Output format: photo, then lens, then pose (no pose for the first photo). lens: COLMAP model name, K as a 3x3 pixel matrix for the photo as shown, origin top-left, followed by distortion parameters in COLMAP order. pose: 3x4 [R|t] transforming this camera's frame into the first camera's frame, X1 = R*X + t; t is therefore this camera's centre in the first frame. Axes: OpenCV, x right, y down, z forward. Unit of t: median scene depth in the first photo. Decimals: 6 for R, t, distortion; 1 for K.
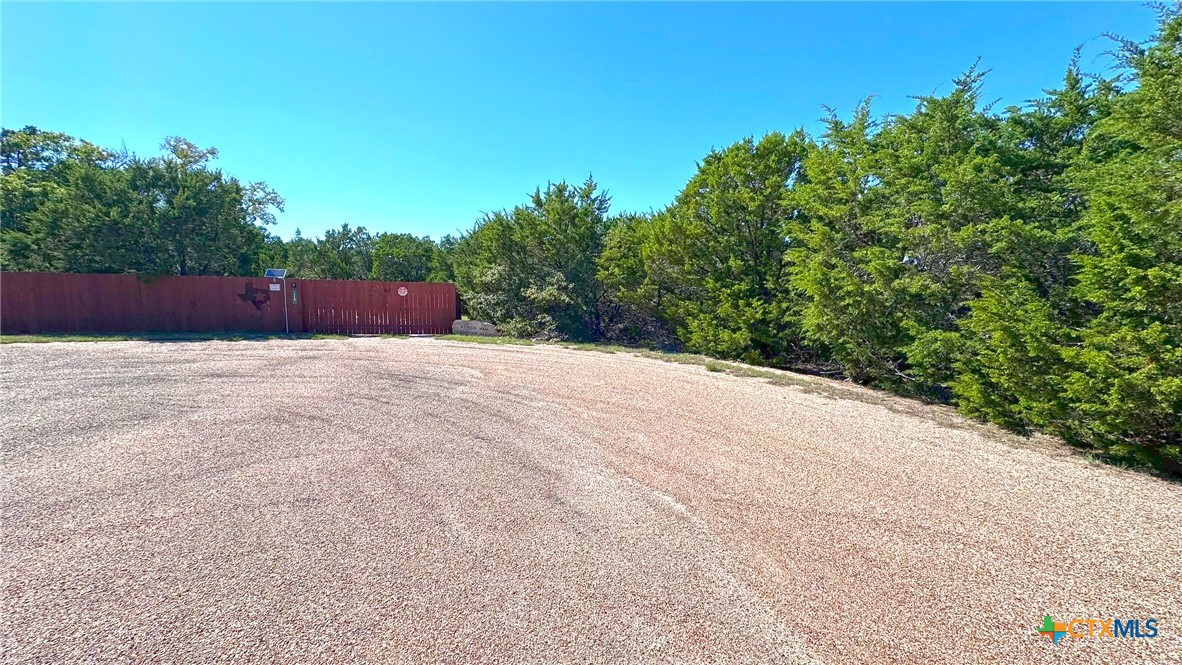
lens RADIAL K [[469.3, 0, 583.7], [0, 469.3, 330.2], [0, 0, 1]] dist [0.000322, 0.000113]
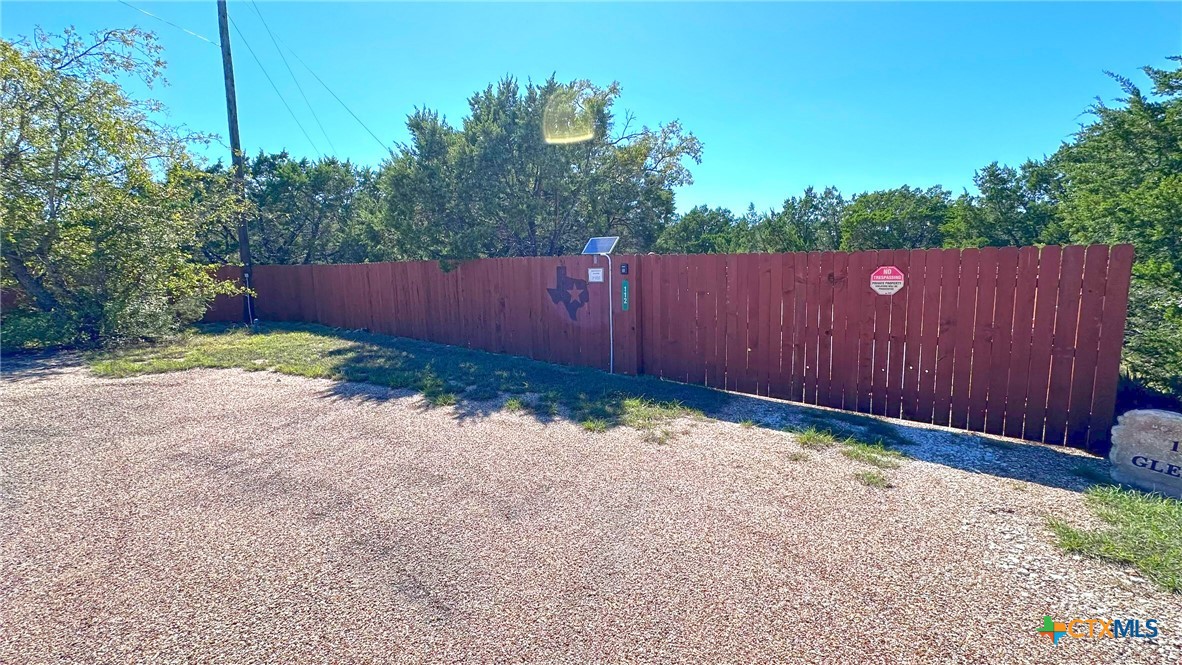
lens RADIAL K [[469.3, 0, 588.2], [0, 469.3, 328.5], [0, 0, 1]] dist [0.000322, 0.000113]
pose [[0.598634, 0.073458, -0.797647, -0.113819], [-0.050525, 0.997266, 0.053922, -0.026044], [0.799428, 0.008021, 0.600709, 0.294134]]
